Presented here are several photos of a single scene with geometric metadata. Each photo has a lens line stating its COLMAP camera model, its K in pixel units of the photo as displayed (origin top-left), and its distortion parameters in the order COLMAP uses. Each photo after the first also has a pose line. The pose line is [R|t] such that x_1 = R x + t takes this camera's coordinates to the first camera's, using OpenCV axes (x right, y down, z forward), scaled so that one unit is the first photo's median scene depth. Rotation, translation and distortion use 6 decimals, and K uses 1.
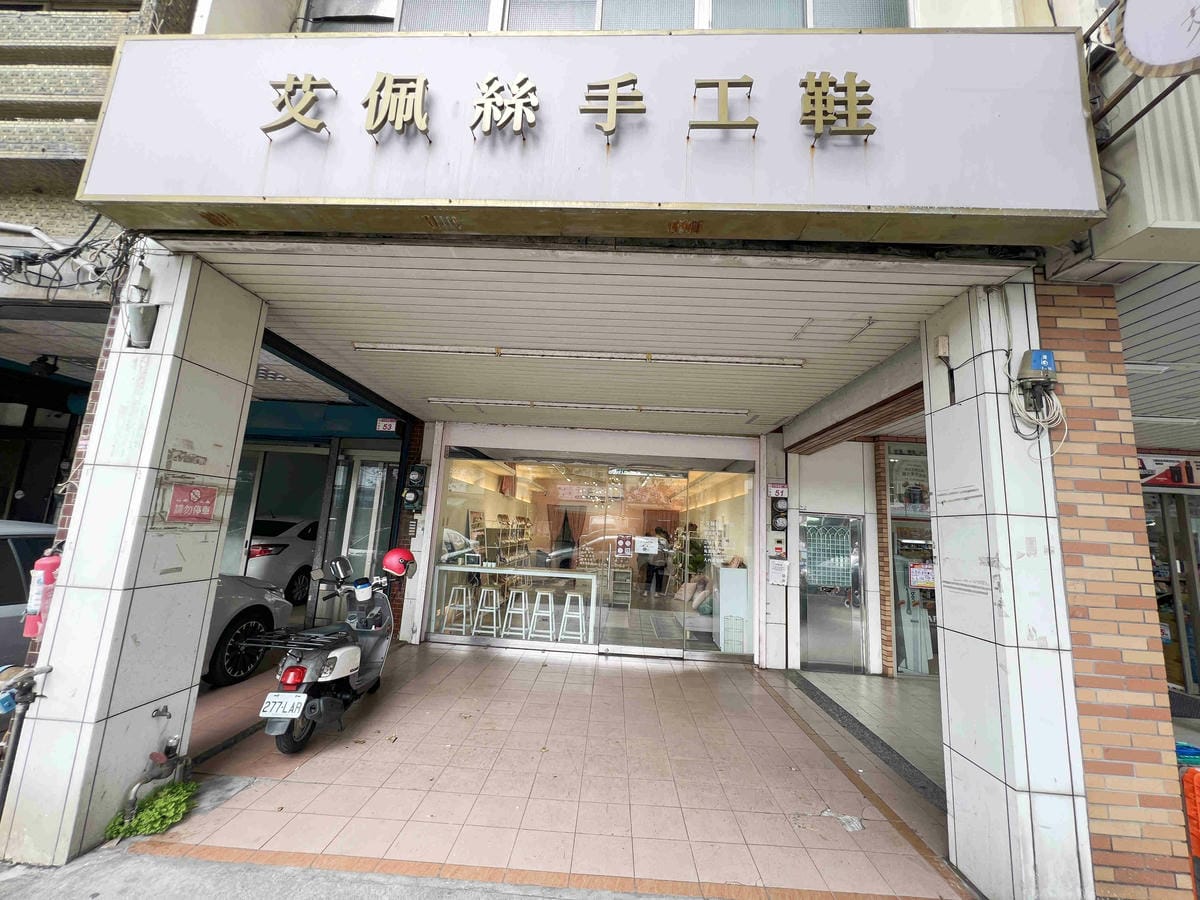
lens RADIAL K [[483.5, 0, 595.7], [0, 483.5, 448.9], [0, 0, 1]] dist [-0.005514, 0.000902]
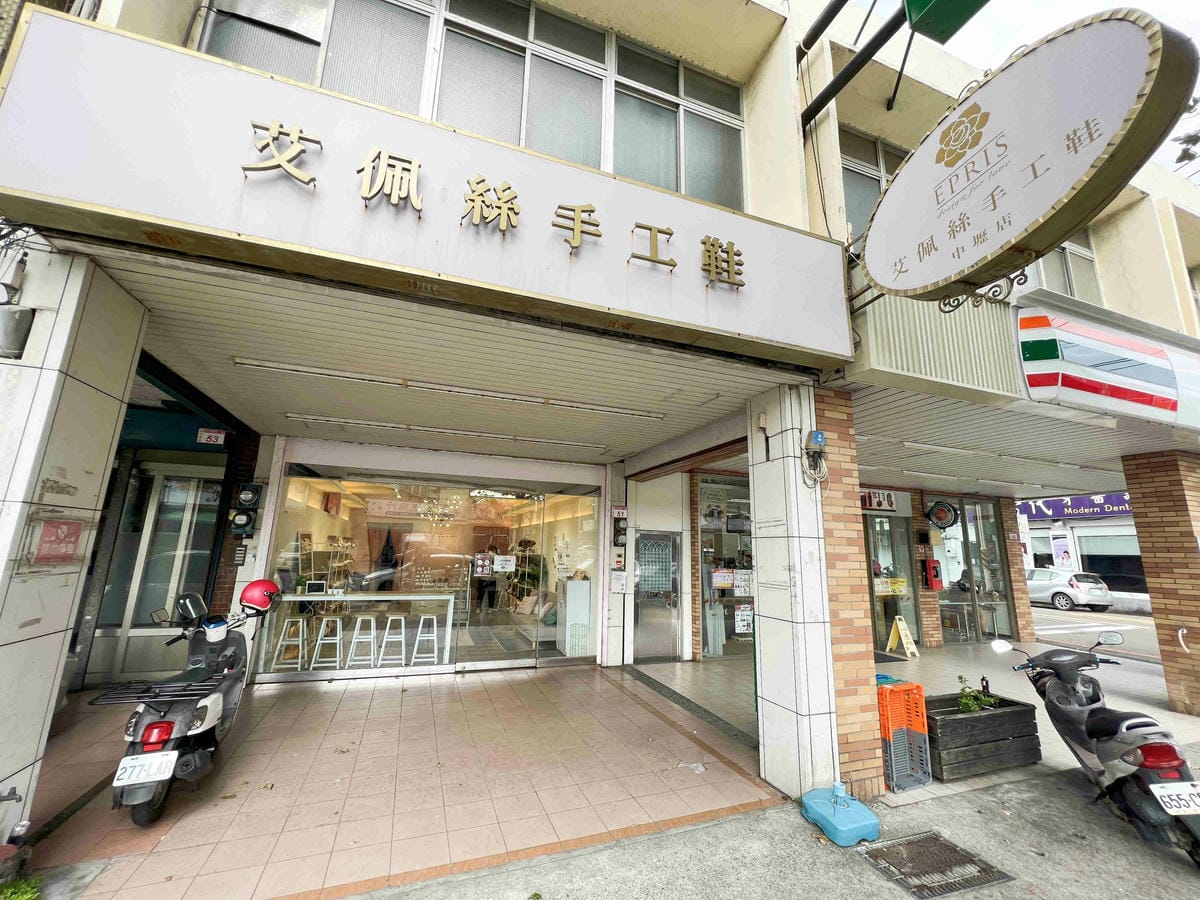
lens RADIAL K [[483.5, 0, 599.1], [0, 483.5, 449.0], [0, 0, 1]] dist [-0.005514, 0.000902]
pose [[0.922623, 0.047593, 0.382756, -0.292889], [-0.037448, 0.998723, -0.033917, -0.058364], [-0.383882, 0.016960, 0.923227, -0.159054]]
